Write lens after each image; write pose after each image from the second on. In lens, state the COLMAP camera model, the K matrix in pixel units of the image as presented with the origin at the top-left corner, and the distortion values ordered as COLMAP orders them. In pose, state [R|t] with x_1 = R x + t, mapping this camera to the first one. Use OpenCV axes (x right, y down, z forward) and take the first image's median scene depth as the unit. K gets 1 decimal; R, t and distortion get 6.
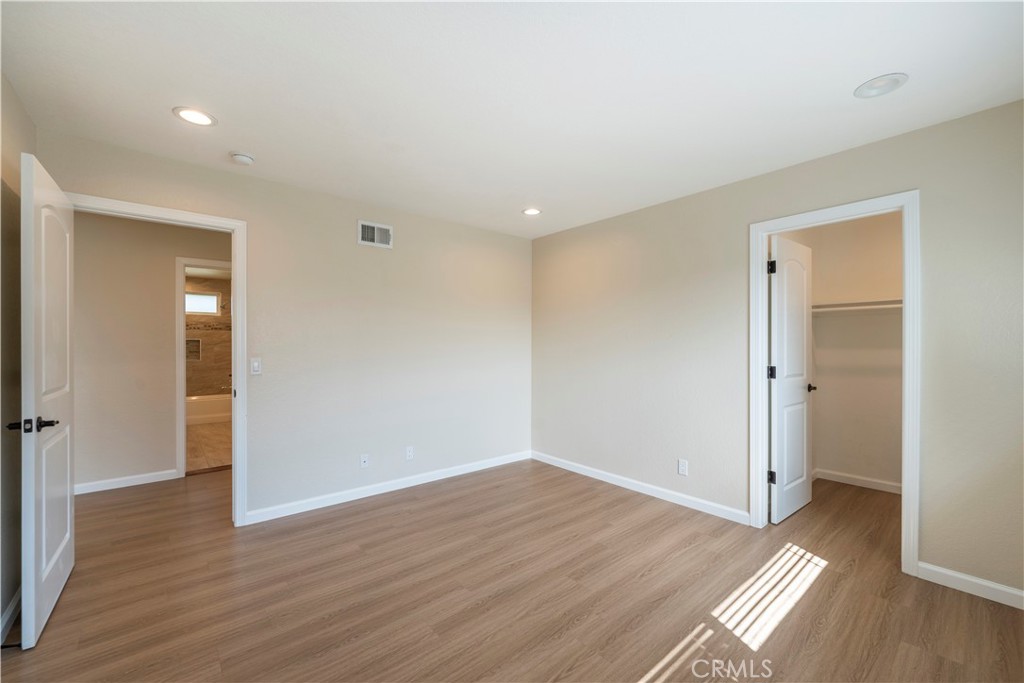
lens RADIAL K [[419.3, 0, 519.0], [0, 419.3, 343.9], [0, 0, 1]] dist [0.000105, -0.001165]
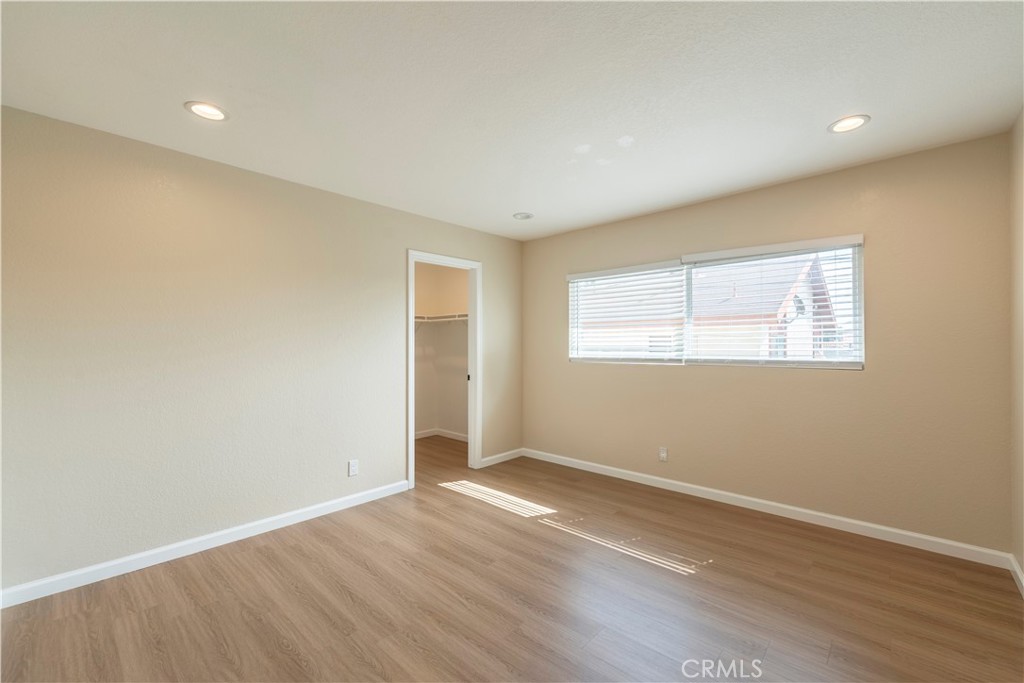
lens RADIAL K [[419.3, 0, 515.3], [0, 419.3, 344.9], [0, 0, 1]] dist [0.000105, -0.001165]
pose [[-0.117728, 0.006900, 0.993022, -0.746089], [0.009428, 0.999939, -0.005830, 0.014765], [-0.993001, 0.008675, -0.117786, 0.851556]]
